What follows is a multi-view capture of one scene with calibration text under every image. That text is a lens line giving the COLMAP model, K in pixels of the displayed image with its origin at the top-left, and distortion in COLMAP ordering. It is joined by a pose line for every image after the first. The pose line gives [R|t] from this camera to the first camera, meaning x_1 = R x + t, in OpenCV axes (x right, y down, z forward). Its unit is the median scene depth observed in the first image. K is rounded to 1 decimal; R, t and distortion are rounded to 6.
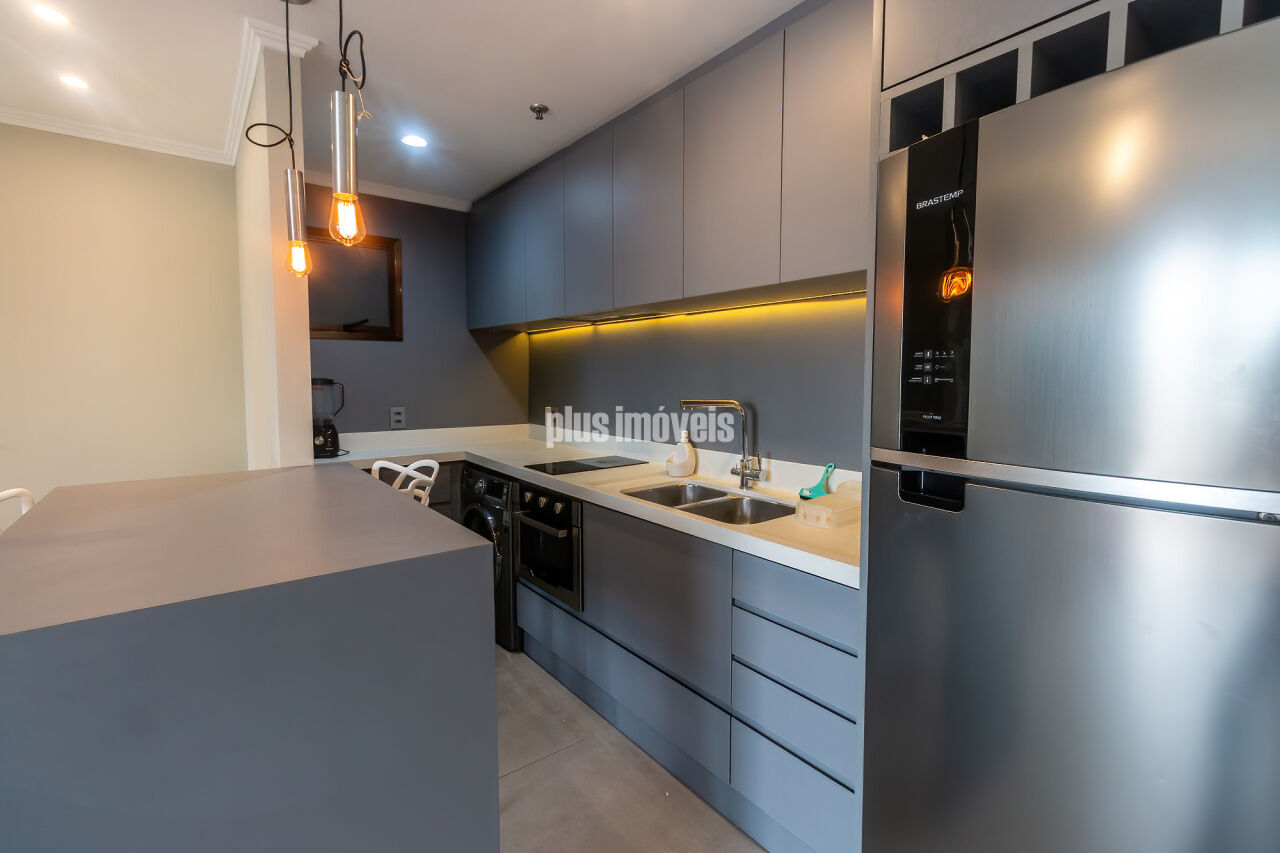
lens RADIAL K [[585.7, 0, 651.7], [0, 585.7, 413.4], [0, 0, 1]] dist [0.001301, 0.000134]
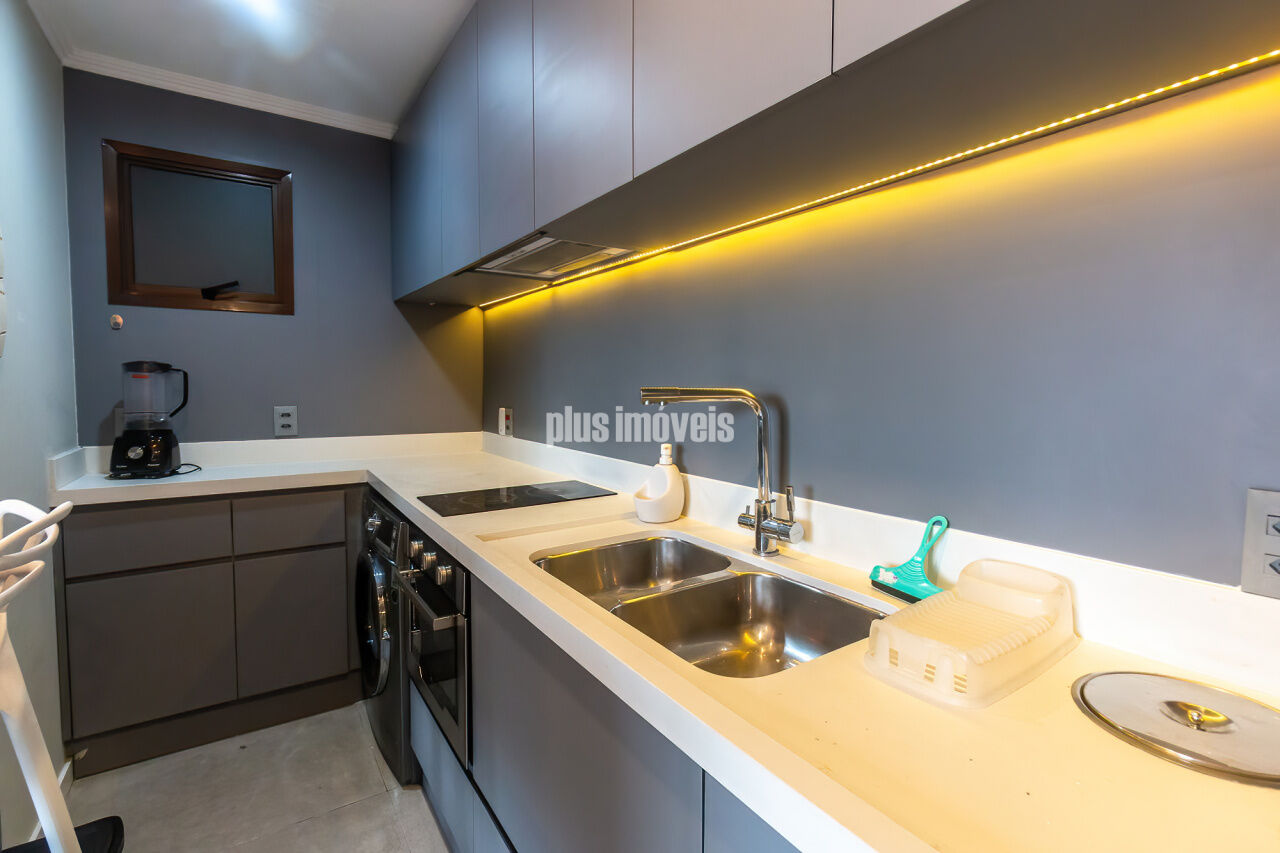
lens RADIAL K [[602.3, 0, 650.1], [0, 602.3, 412.7], [0, 0, 1]] dist [0.002408, 0.000530]
pose [[0.997320, 0.006459, -0.072876, 0.092005], [-0.007754, 0.999817, -0.017497, 0.009559], [0.072750, 0.018015, 0.997187, 0.425699]]
